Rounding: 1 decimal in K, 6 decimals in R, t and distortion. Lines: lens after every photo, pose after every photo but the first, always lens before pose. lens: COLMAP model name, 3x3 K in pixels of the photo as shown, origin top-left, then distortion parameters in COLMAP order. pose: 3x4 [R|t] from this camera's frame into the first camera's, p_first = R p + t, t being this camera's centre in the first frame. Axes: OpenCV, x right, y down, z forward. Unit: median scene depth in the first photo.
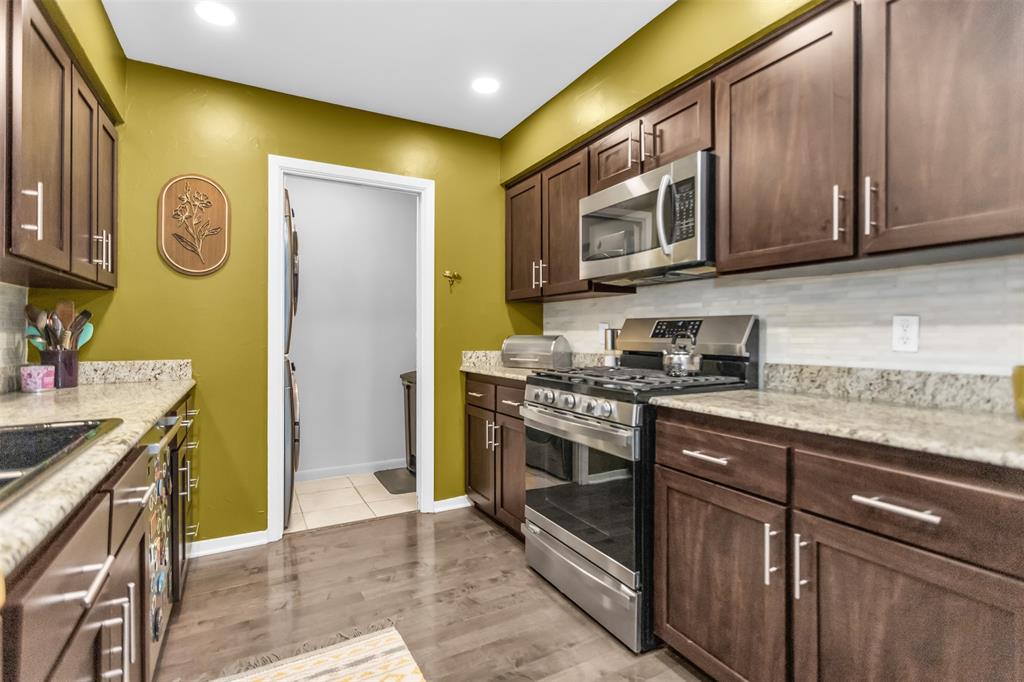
lens RADIAL K [[499.3, 0, 520.1], [0, 499.3, 337.0], [0, 0, 1]] dist [0.002732, 0.000541]
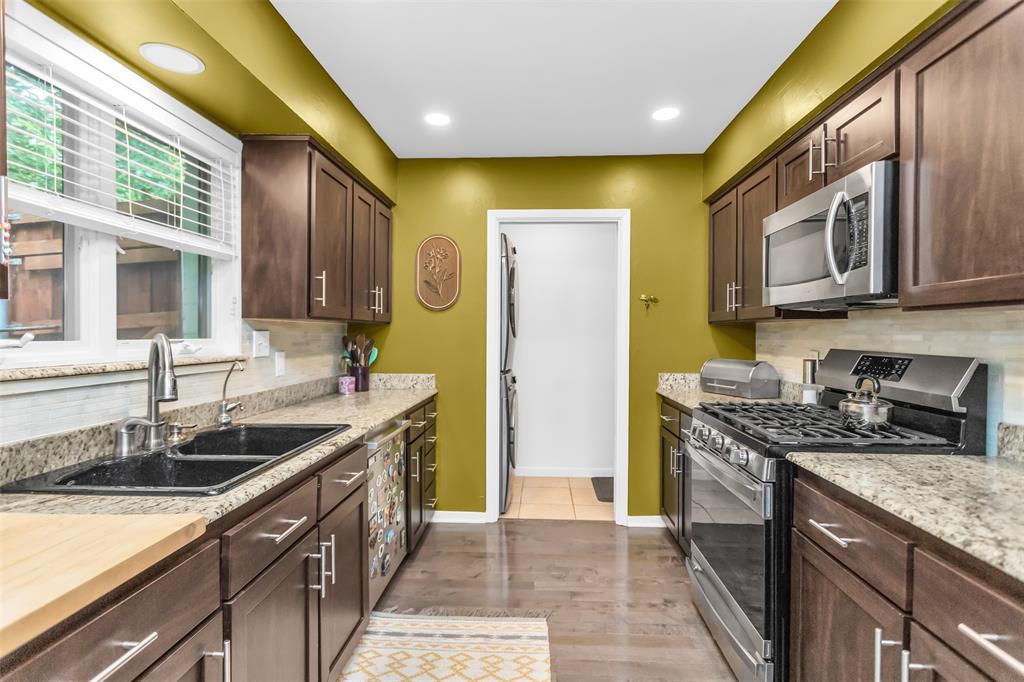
lens RADIAL K [[499.5, 0, 512.0], [0, 499.5, 341.0], [0, 0, 1]] dist [-0.001573, -0.000015]
pose [[0.845743, 0.012757, -0.533438, 0.241858], [-0.007895, 0.999904, 0.011395, -0.064494], [0.533532, -0.005426, 0.845762, -0.016179]]
